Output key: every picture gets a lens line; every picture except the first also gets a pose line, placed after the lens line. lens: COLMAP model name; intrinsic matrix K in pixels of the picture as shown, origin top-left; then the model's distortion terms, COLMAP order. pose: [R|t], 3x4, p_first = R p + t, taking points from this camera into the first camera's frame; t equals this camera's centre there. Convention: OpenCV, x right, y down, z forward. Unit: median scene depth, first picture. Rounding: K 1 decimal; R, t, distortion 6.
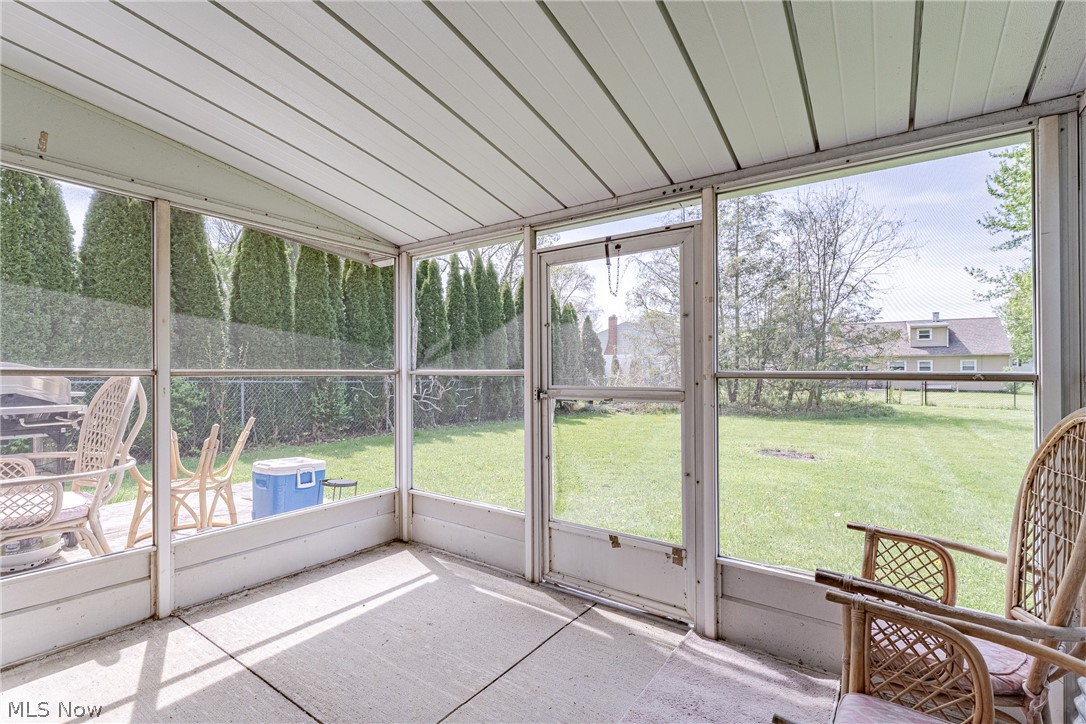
lens RADIAL K [[485.7, 0, 547.8], [0, 485.7, 362.7], [0, 0, 1]] dist [0.000369, -0.001133]
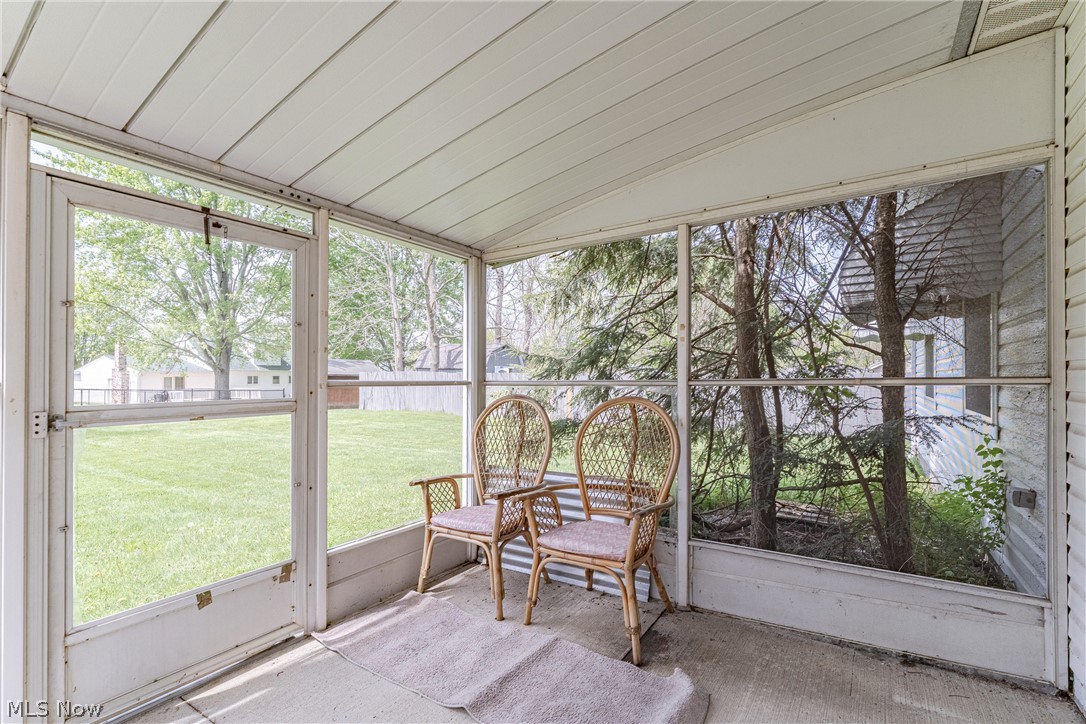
lens RADIAL K [[485.7, 0, 545.2], [0, 485.7, 373.3], [0, 0, 1]] dist [0.000369, -0.001133]
pose [[-0.026437, 0.011150, 0.999588, -0.723692], [-0.014713, 0.999825, -0.011542, 0.005961], [-0.999542, -0.015012, -0.026269, 0.523371]]
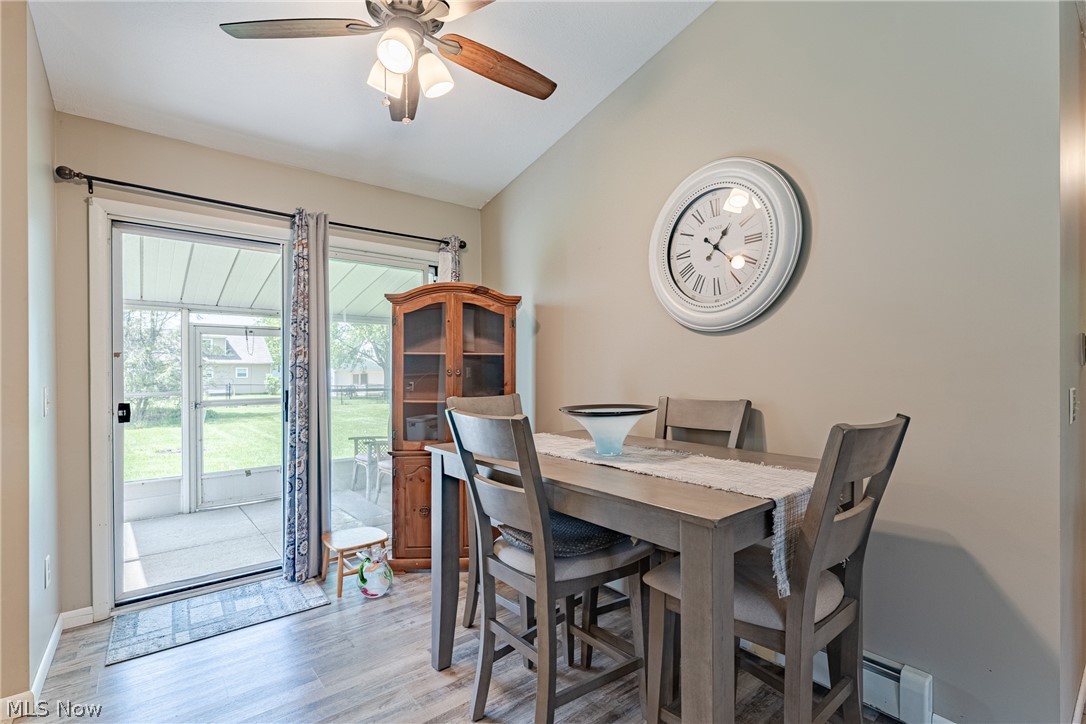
lens RADIAL K [[485.7, 0, 546.1], [0, 485.7, 372.2], [0, 0, 1]] dist [0.000369, -0.001133]
pose [[0.271107, 0.000529, 0.962549, -1.660552], [-0.008993, 0.999958, 0.001984, -0.086988], [-0.962507, -0.009194, 0.271100, -0.861094]]
